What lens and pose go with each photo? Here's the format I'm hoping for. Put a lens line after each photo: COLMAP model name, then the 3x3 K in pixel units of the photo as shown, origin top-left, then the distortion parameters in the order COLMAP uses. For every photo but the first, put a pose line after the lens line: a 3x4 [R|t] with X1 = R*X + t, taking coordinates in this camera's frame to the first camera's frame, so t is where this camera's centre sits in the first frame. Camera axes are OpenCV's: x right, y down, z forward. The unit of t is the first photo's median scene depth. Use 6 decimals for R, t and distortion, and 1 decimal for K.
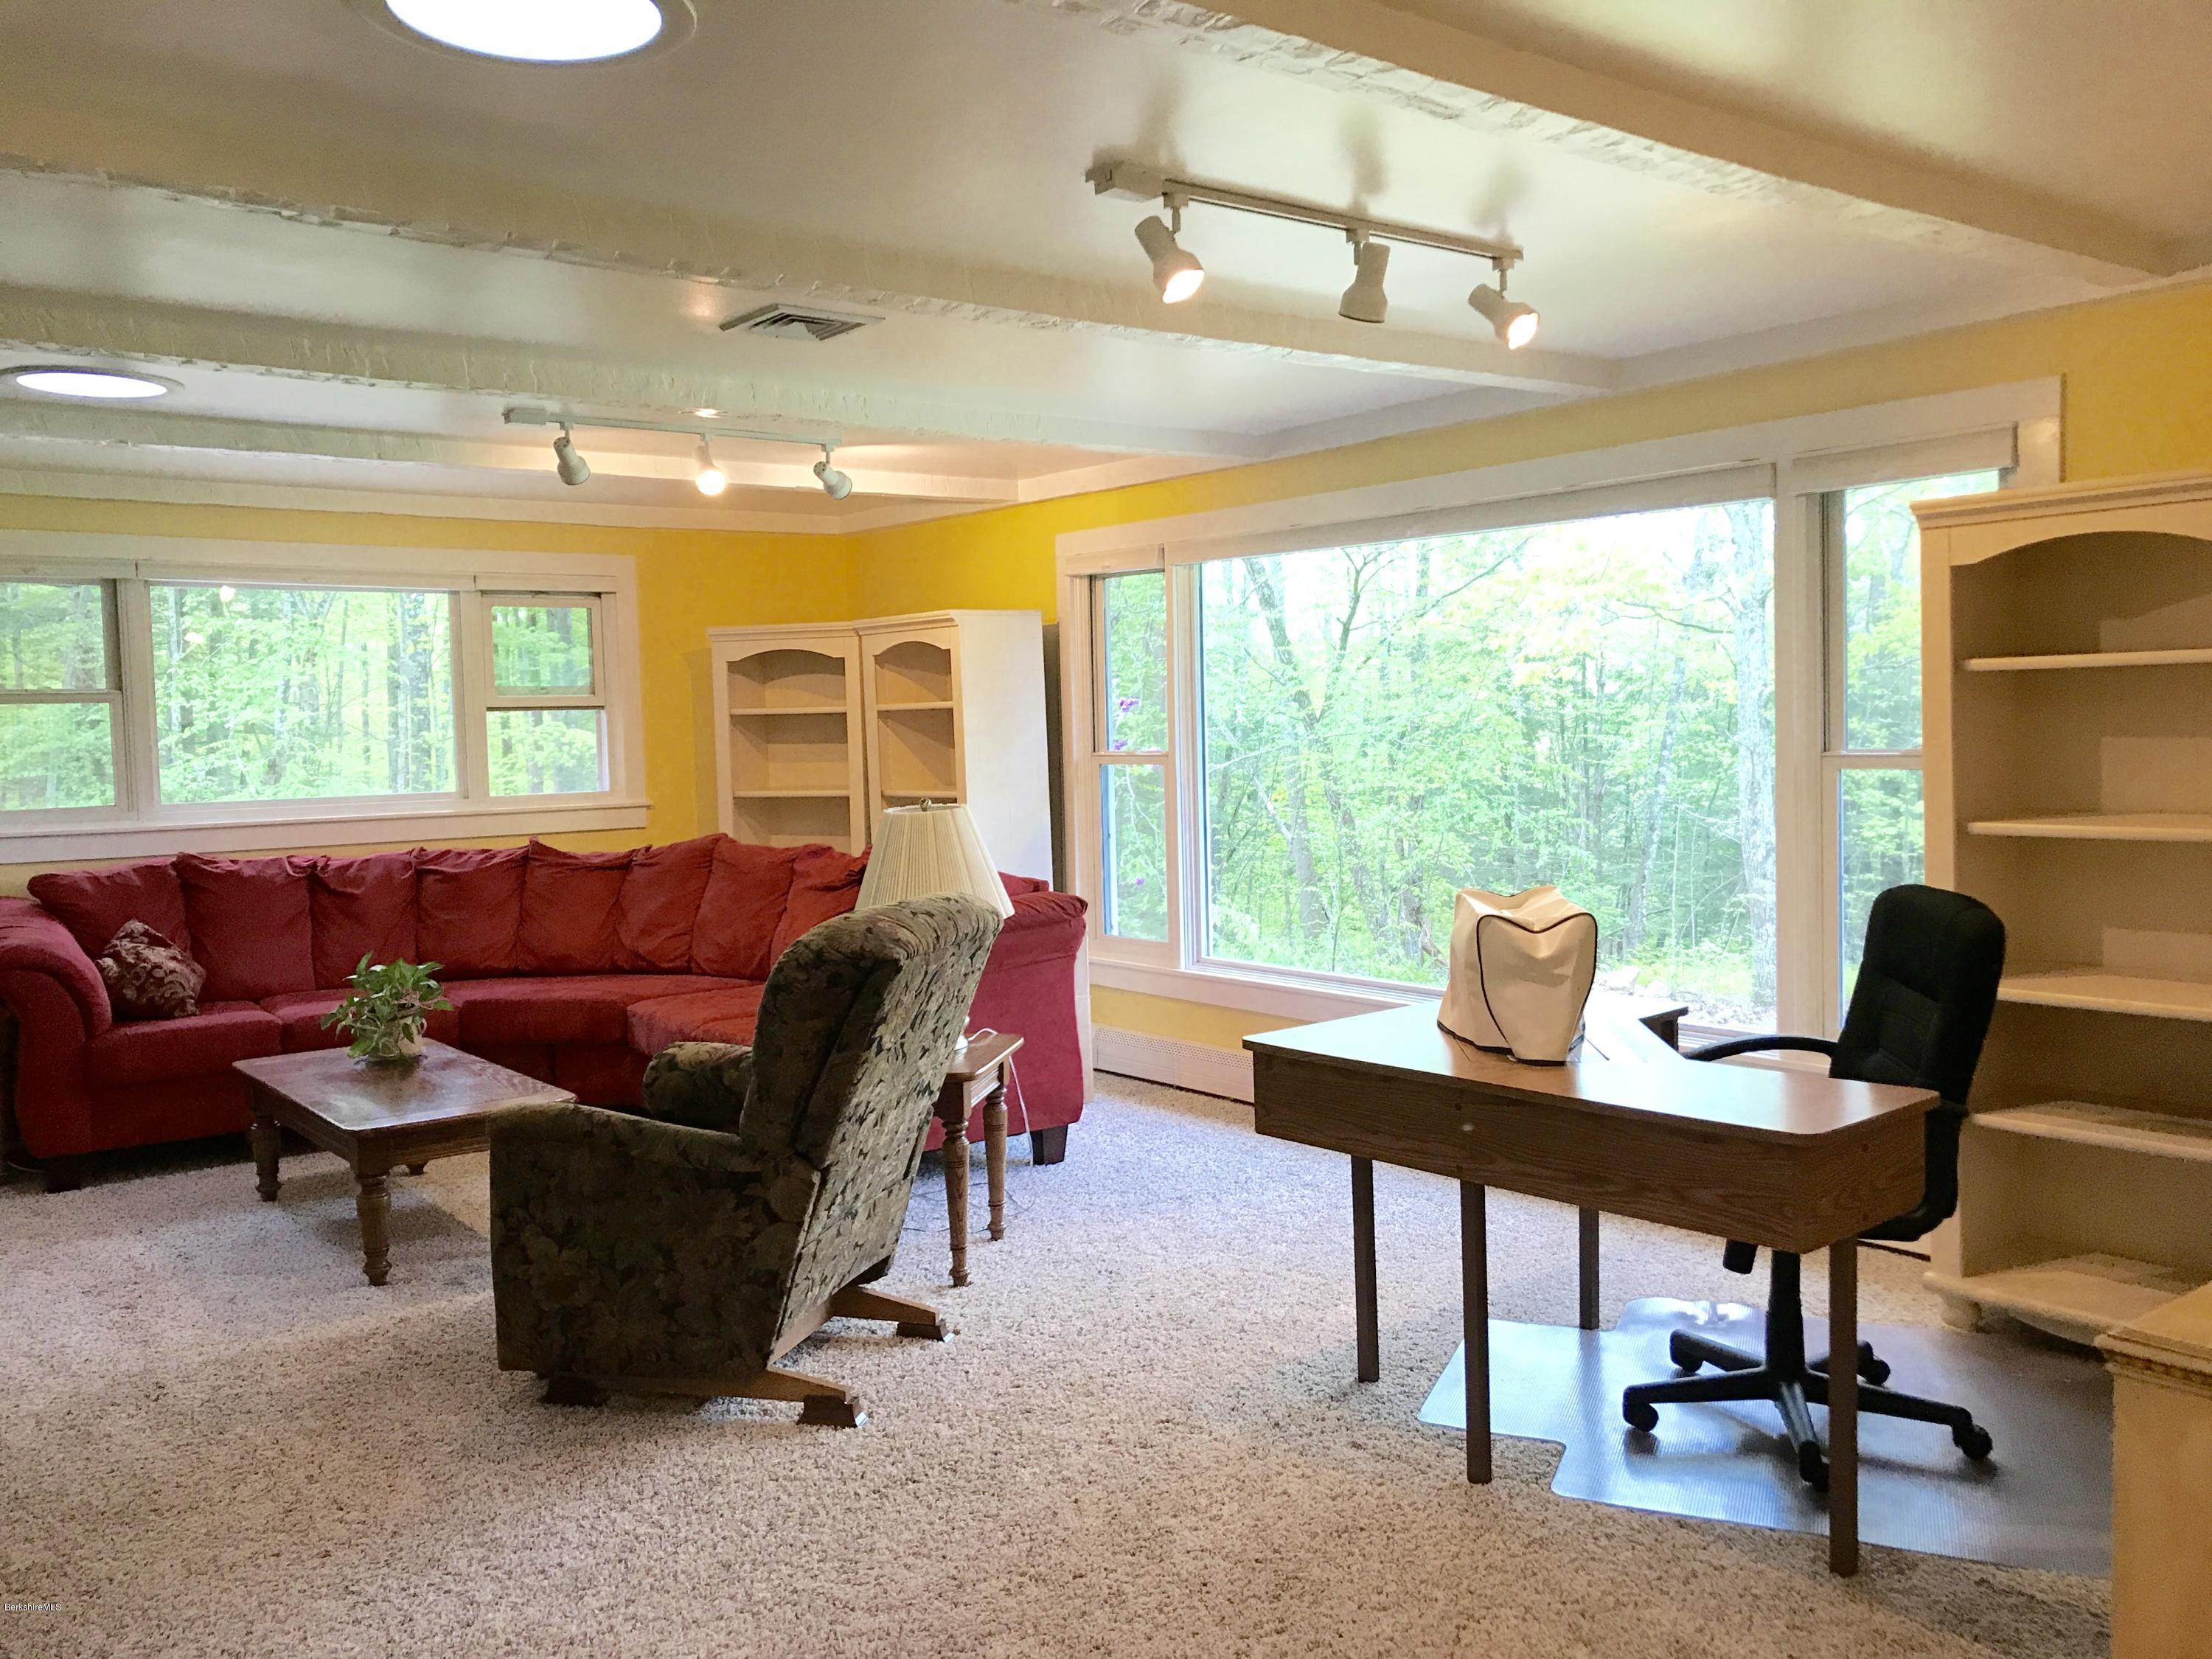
lens RADIAL K [[1828.3, 0, 1105.5], [0, 1828.3, 826.2], [0, 0, 1]] dist [-0.010765, 0.069752]
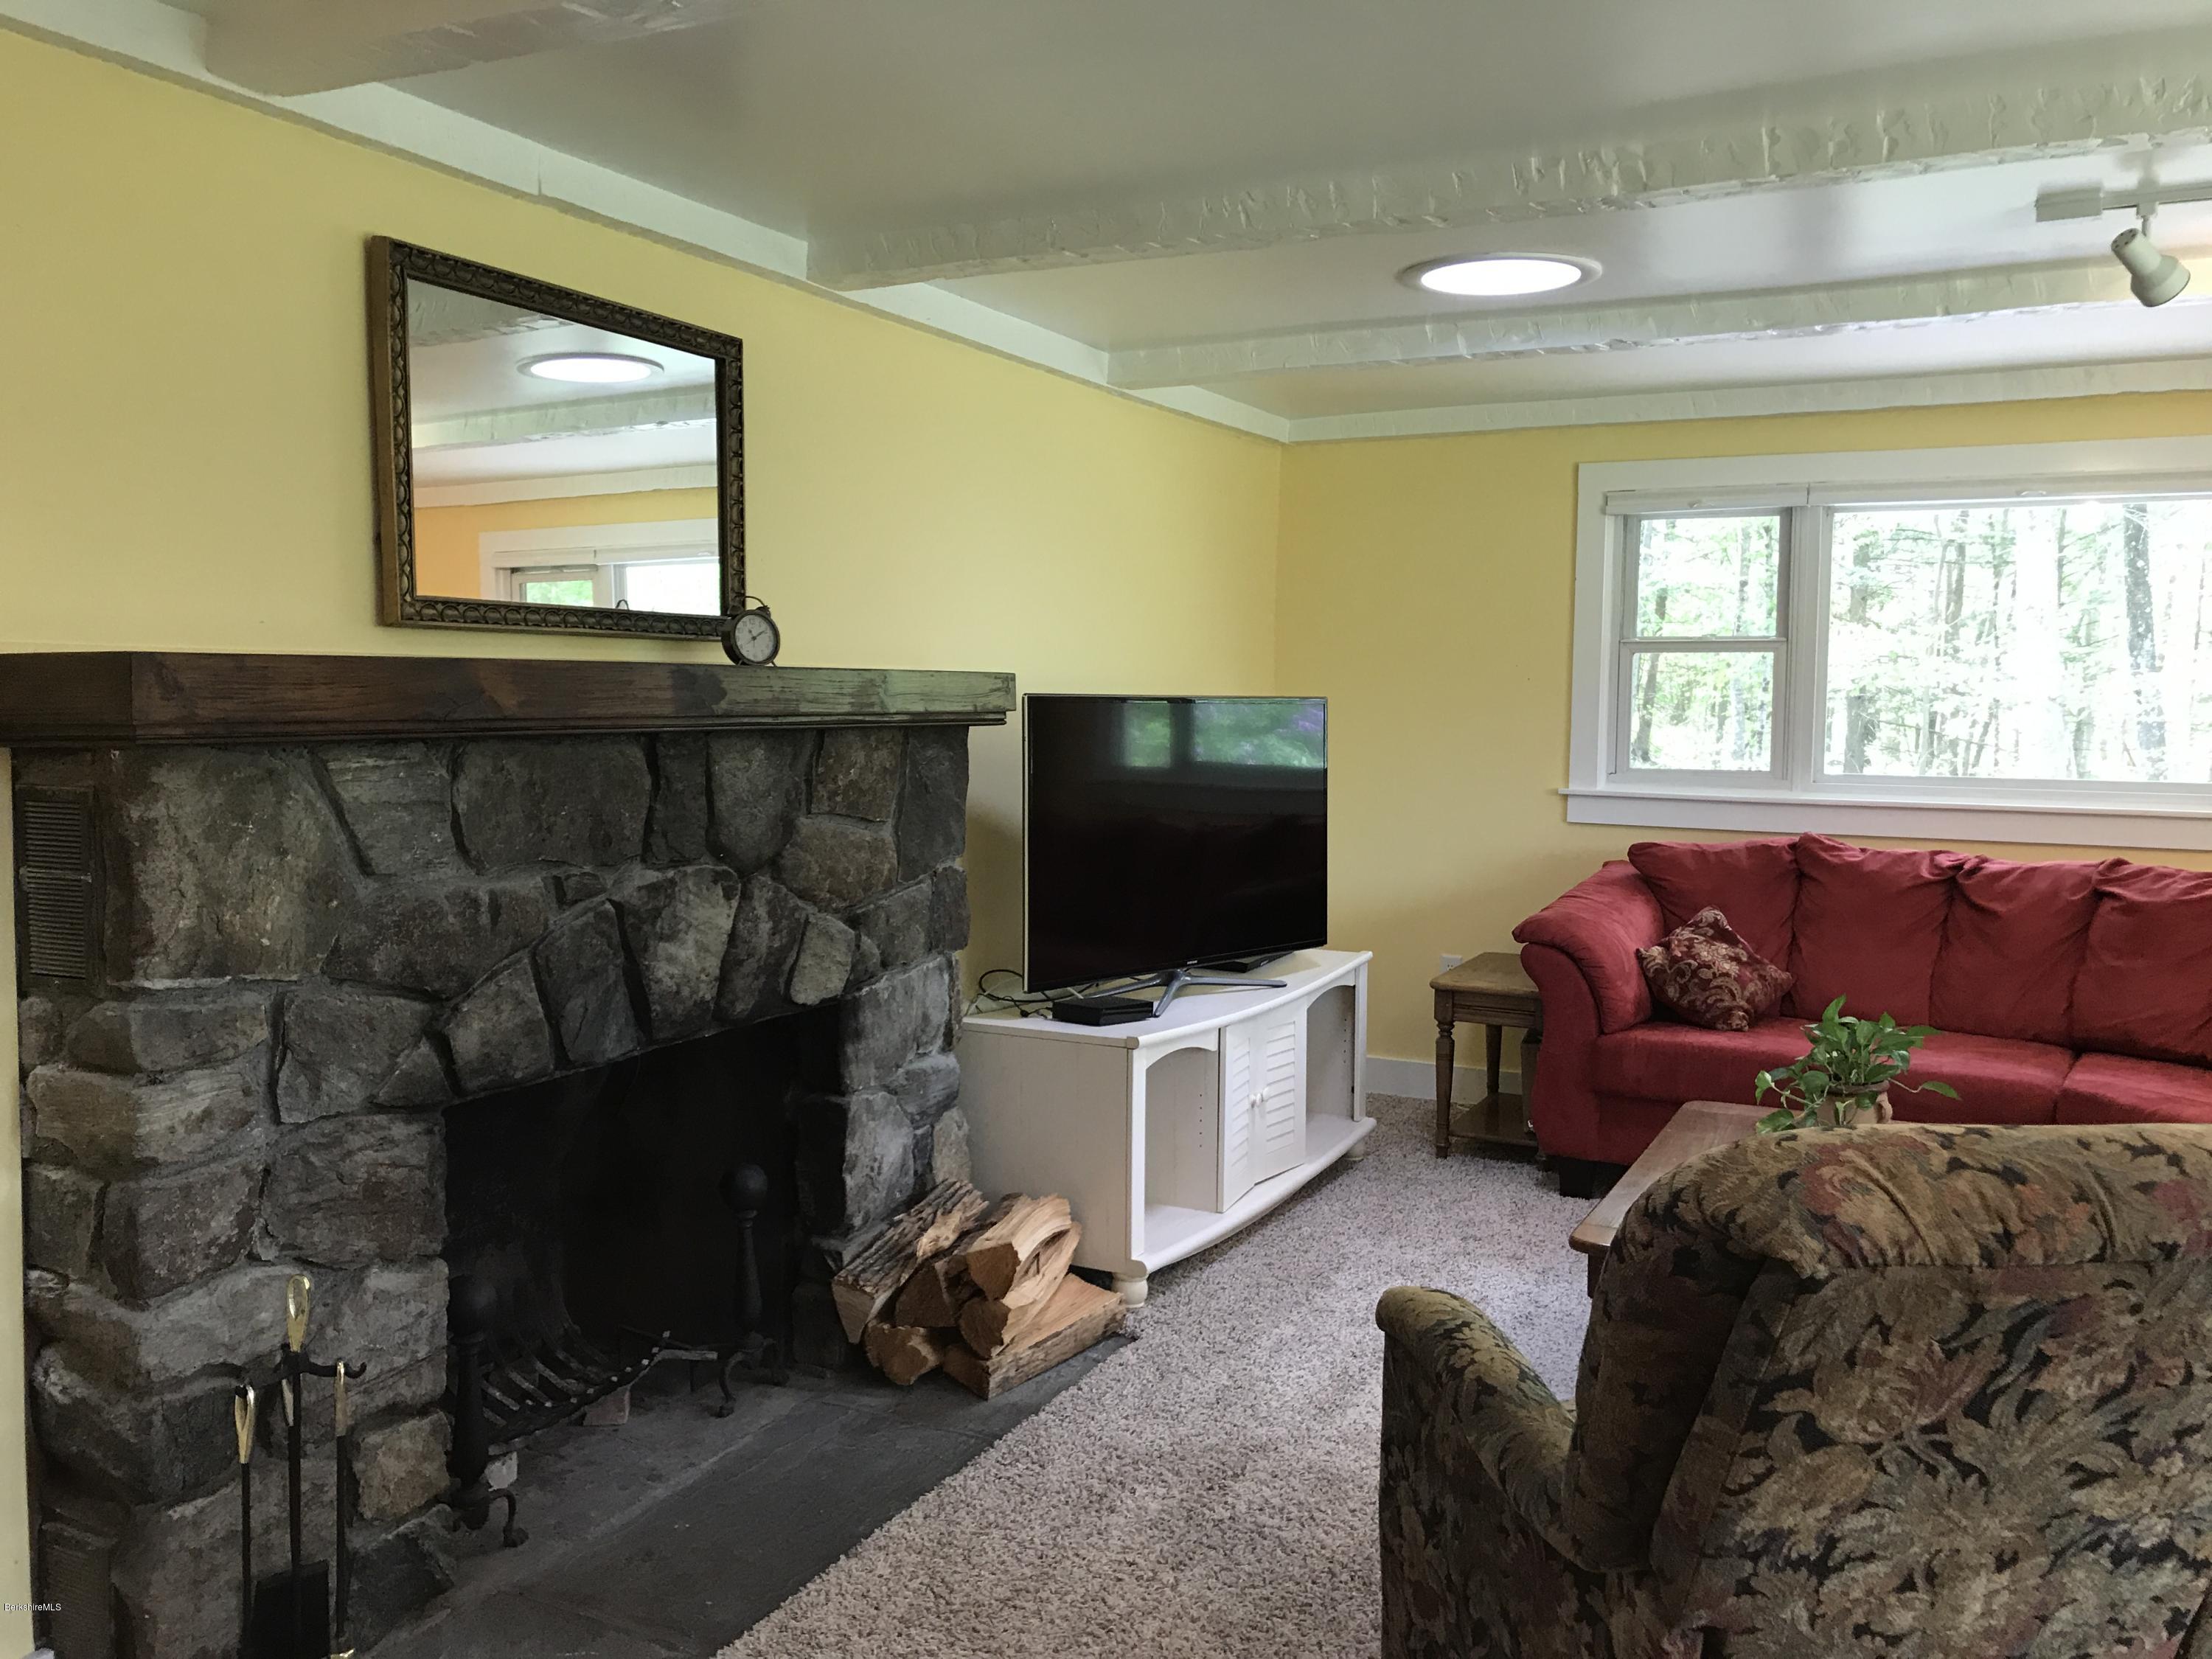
lens RADIAL K [[1828.3, 0, 1112.0], [0, 1828.3, 827.5], [0, 0, 1]] dist [-0.010765, 0.069752]
pose [[0.414372, 0.101246, -0.904458, 0.126017], [-0.071342, 0.994348, 0.078624, -0.033631], [0.907307, 0.031947, 0.419254, 0.395512]]
